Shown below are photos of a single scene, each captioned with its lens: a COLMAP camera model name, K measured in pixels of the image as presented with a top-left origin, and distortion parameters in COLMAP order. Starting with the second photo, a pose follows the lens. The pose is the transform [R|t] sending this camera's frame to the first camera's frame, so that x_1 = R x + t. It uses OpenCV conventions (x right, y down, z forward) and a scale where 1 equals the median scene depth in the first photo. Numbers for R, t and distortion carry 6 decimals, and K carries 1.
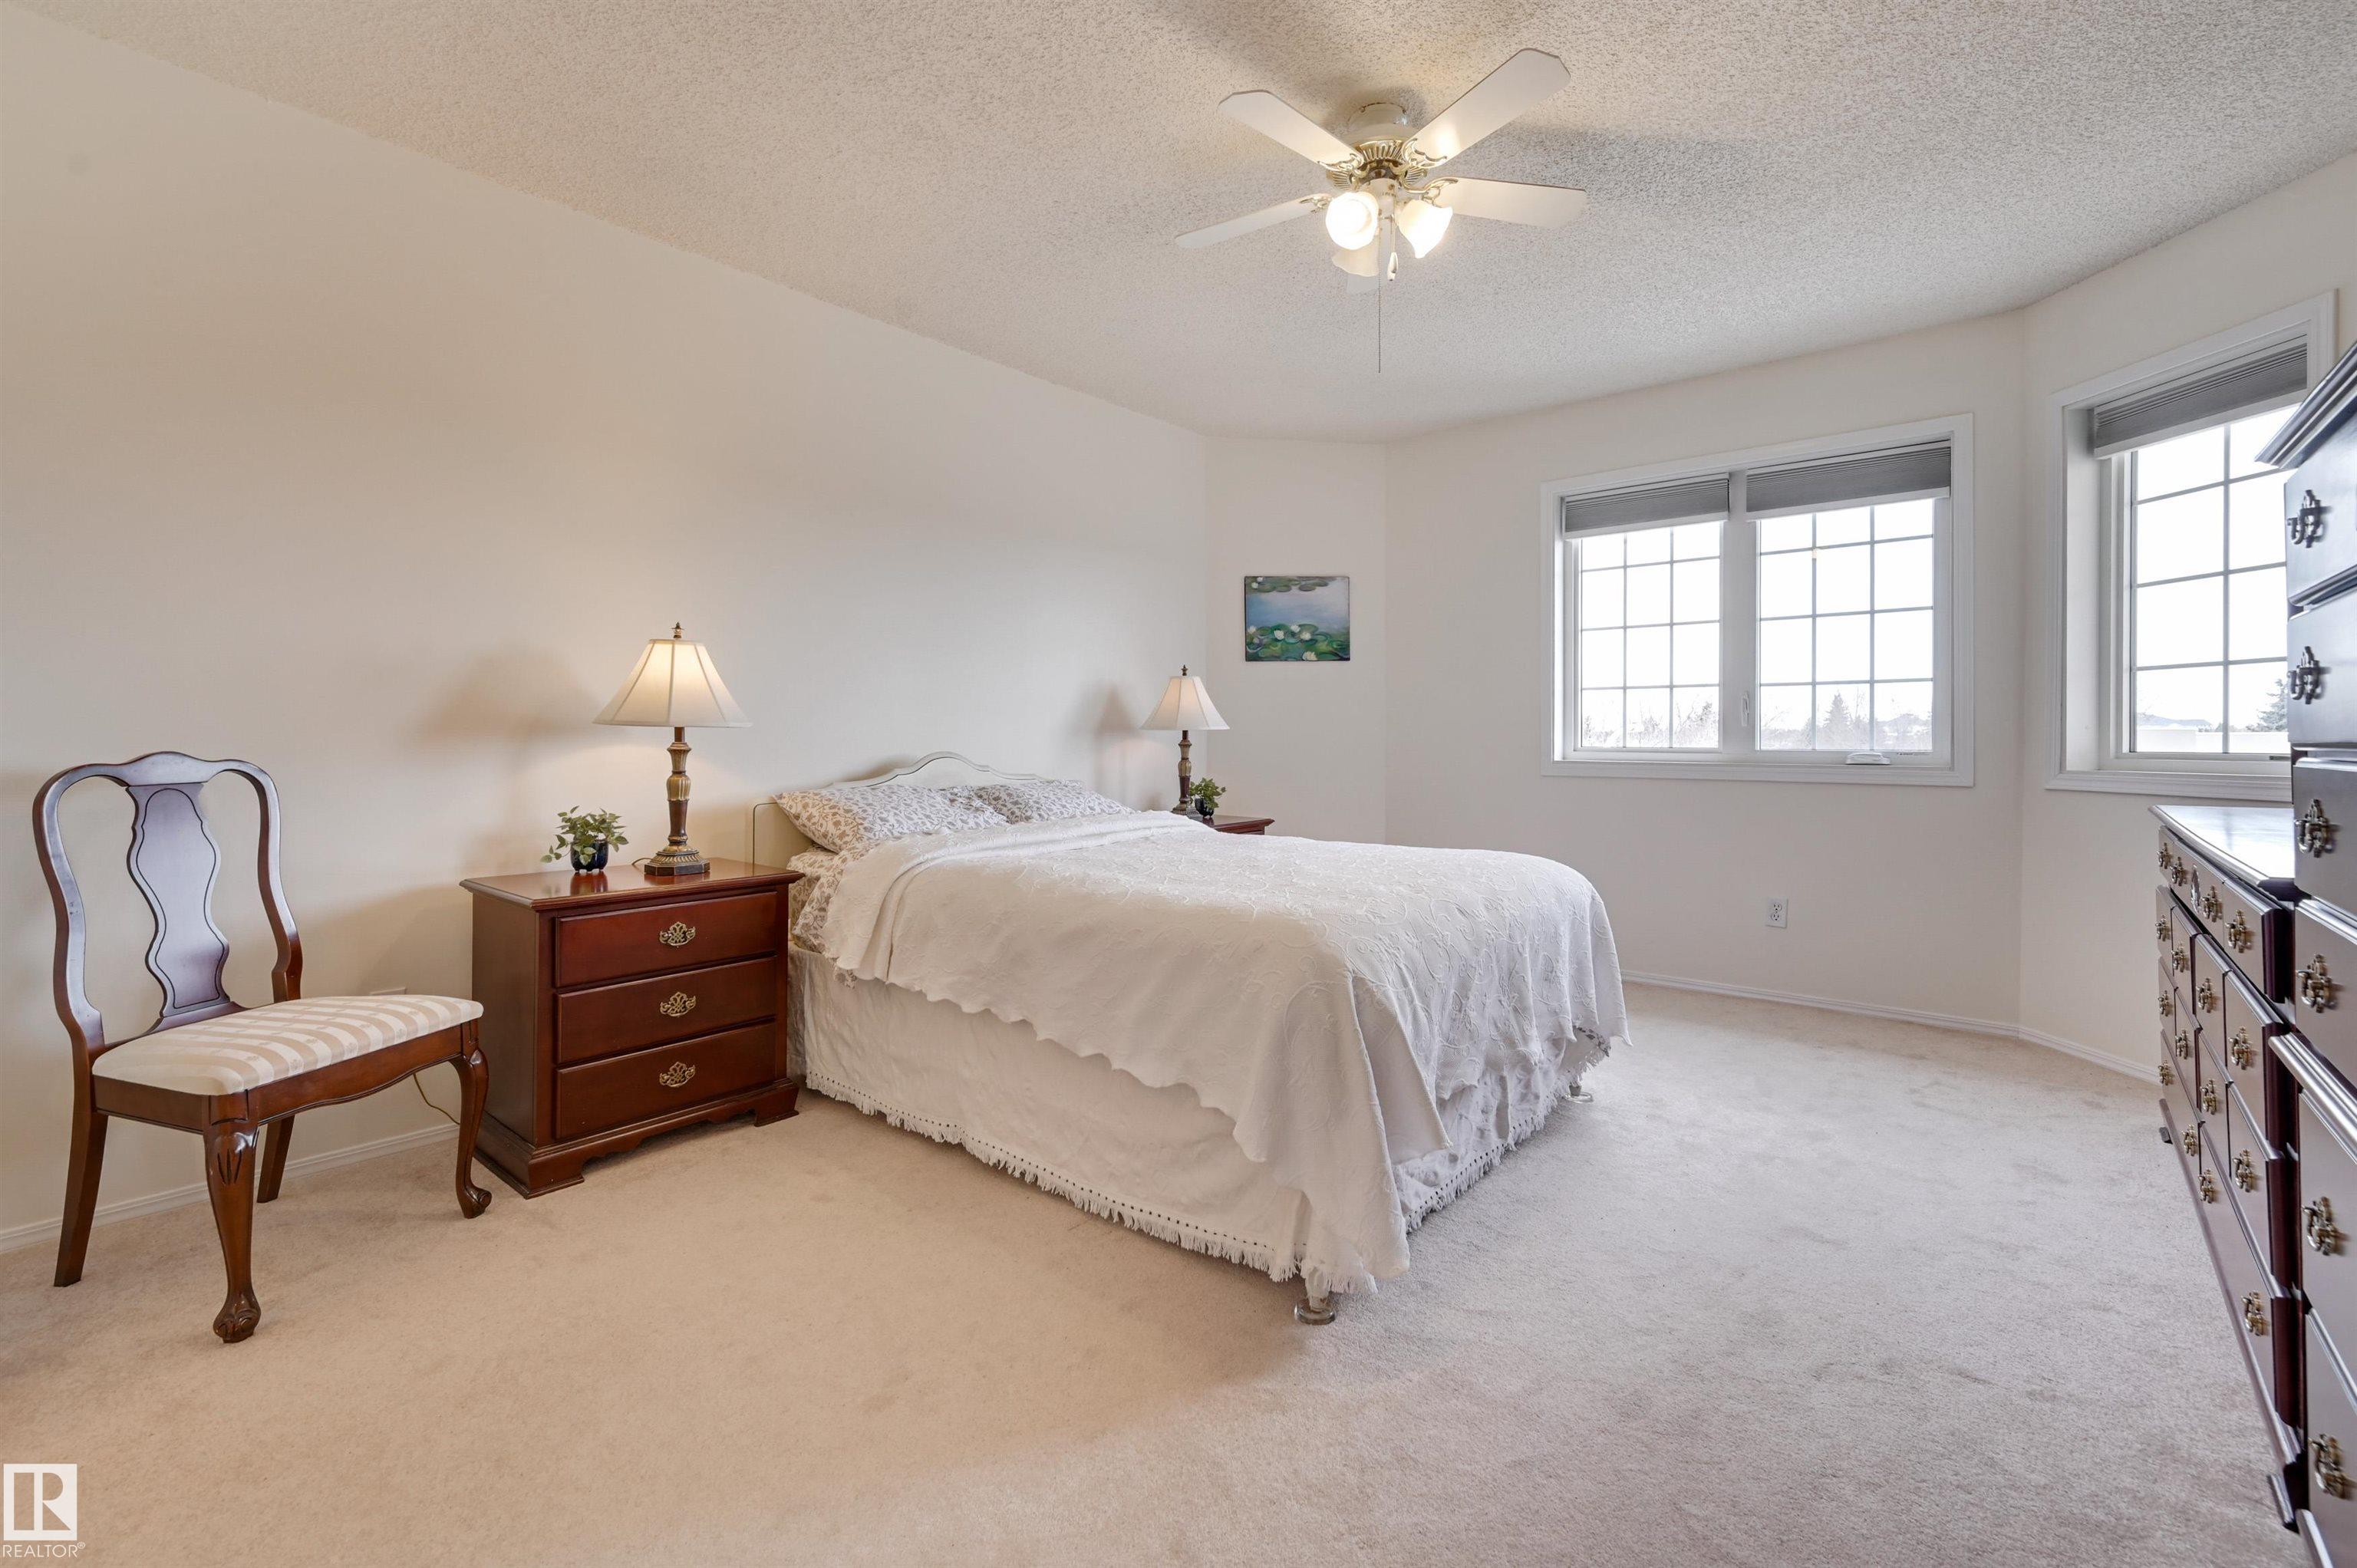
lens RADIAL K [[1006.5, 0, 1099.4], [0, 1006.5, 736.1], [0, 0, 1]] dist [0.000506, 0.000166]
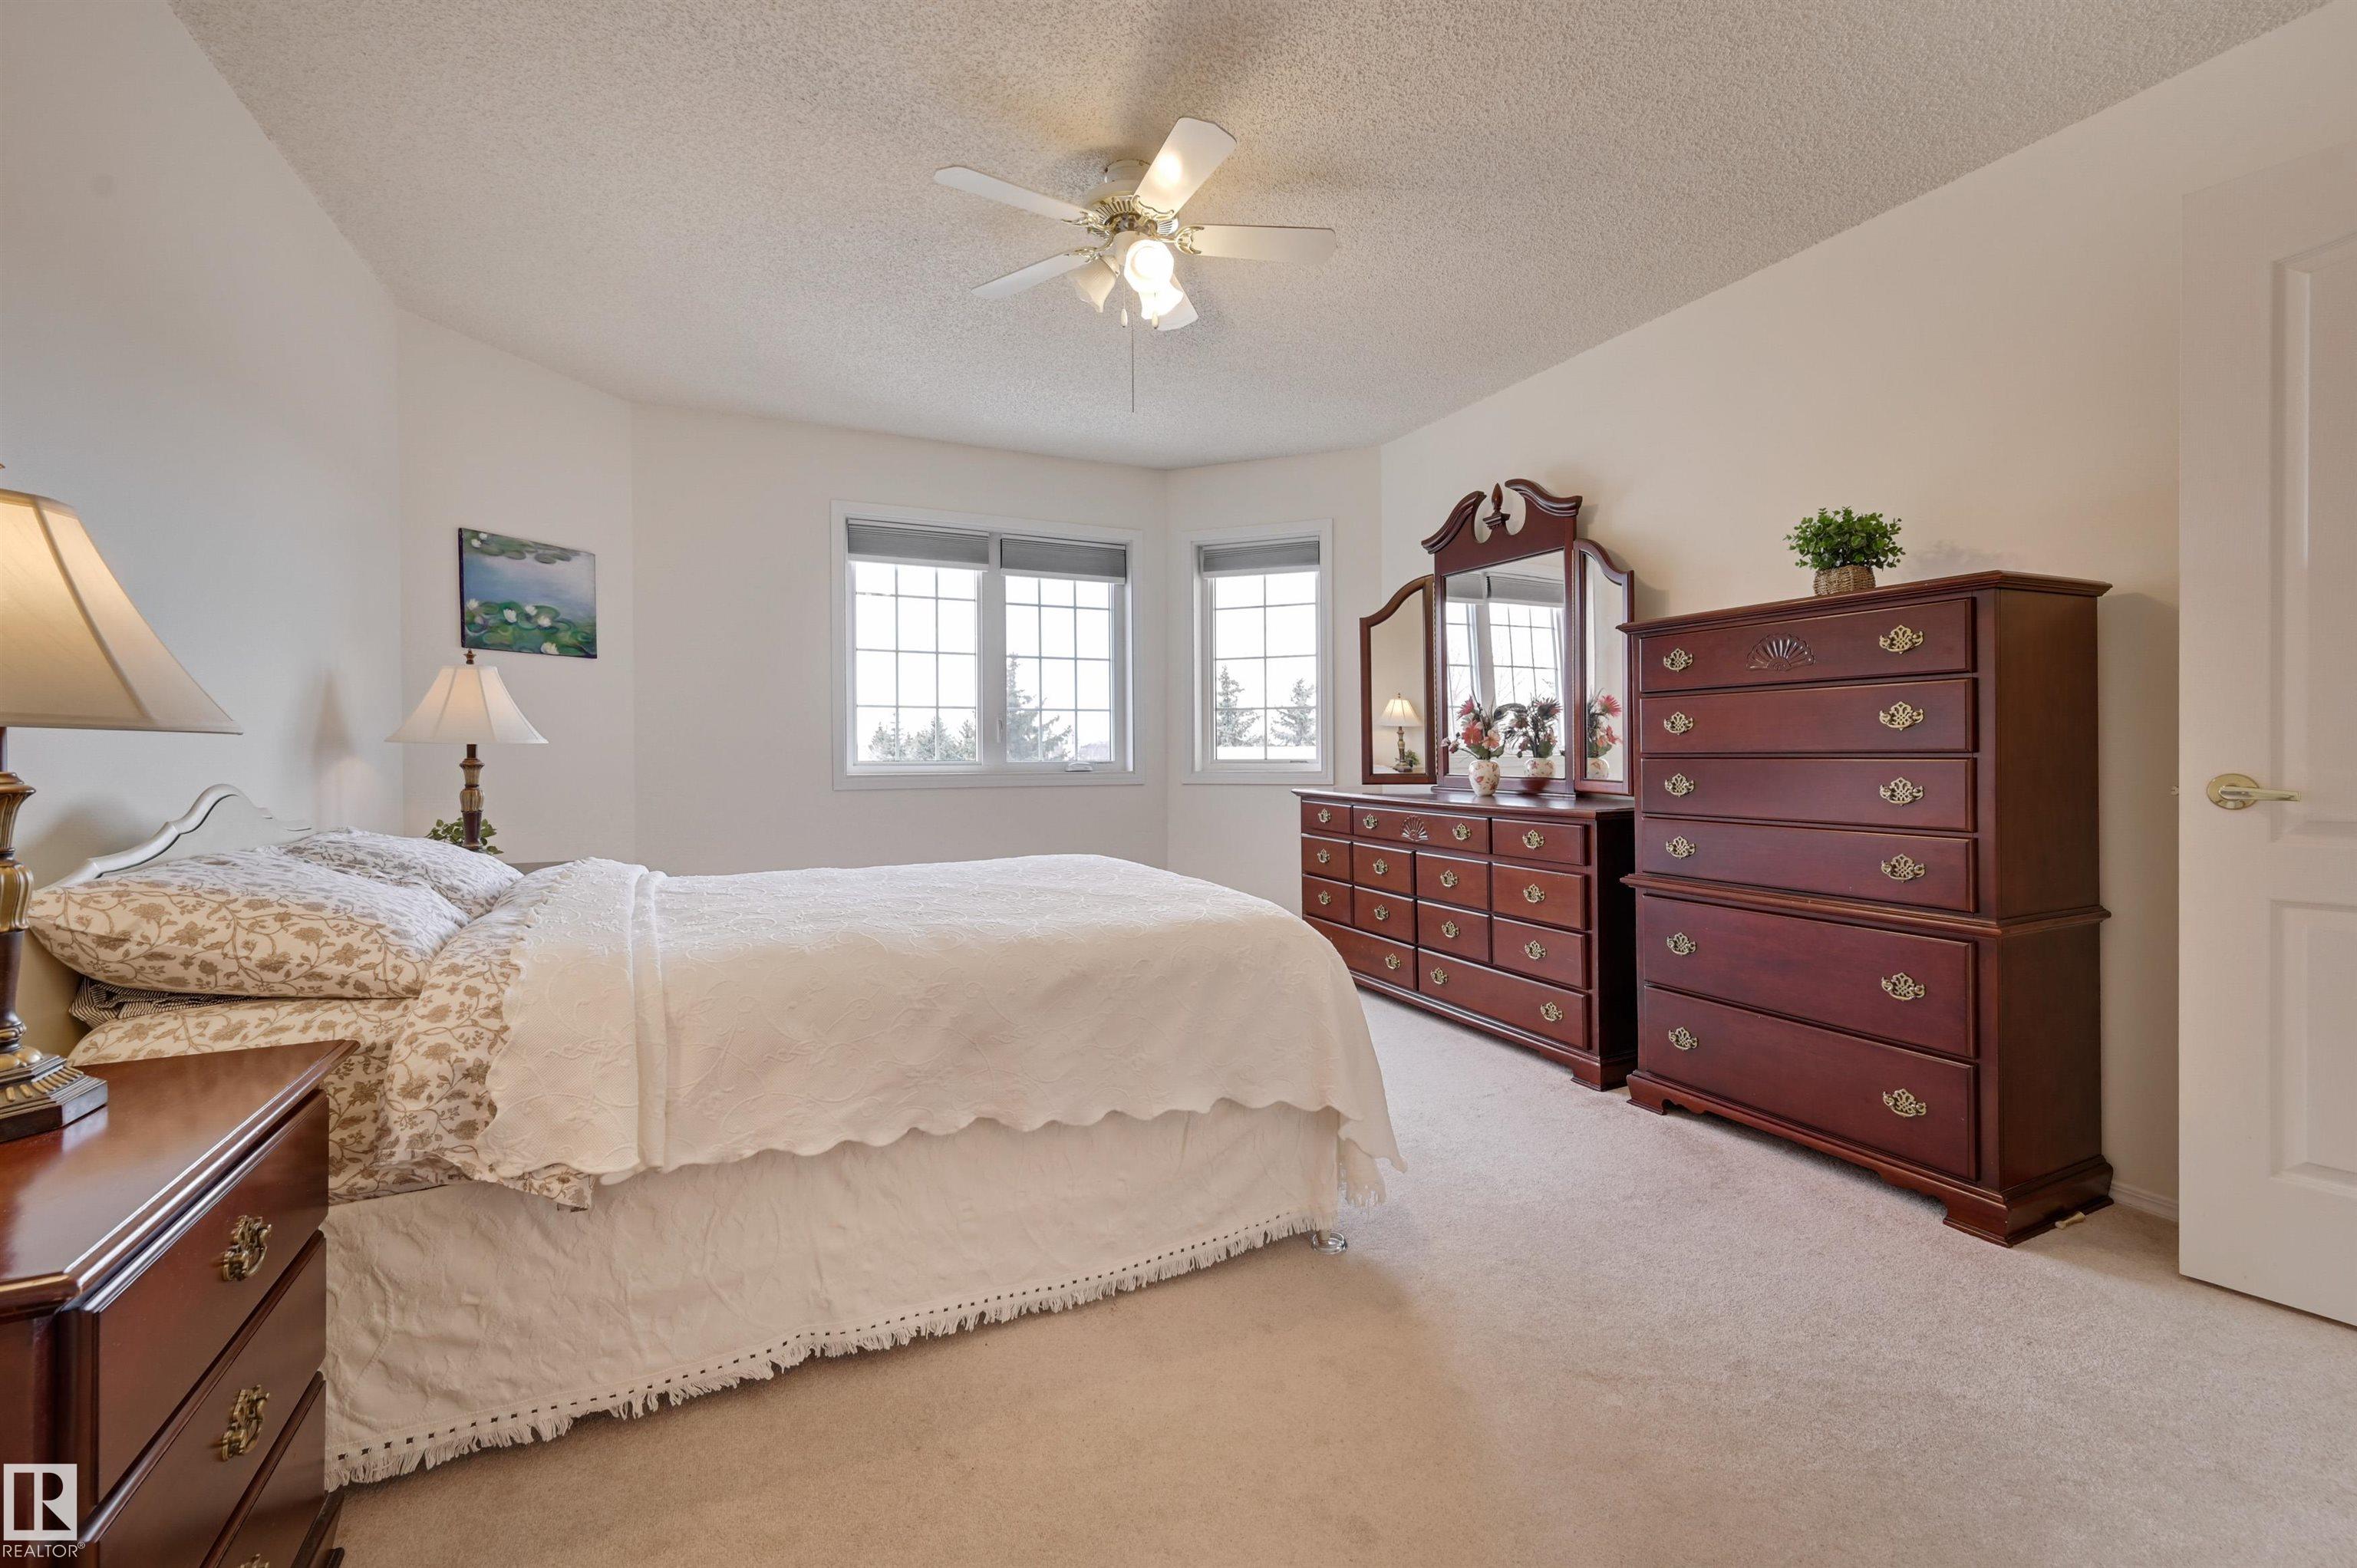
lens RADIAL K [[1040.2, 0, 1155.4], [0, 1040.2, 763.5], [0, 0, 1]] dist [-0.001088, -0.000531]
pose [[0.369952, -0.013928, 0.928946, -0.448186], [0.003695, 0.999902, 0.013521, -0.000406], [-0.929044, -0.001570, 0.369967, 0.341458]]
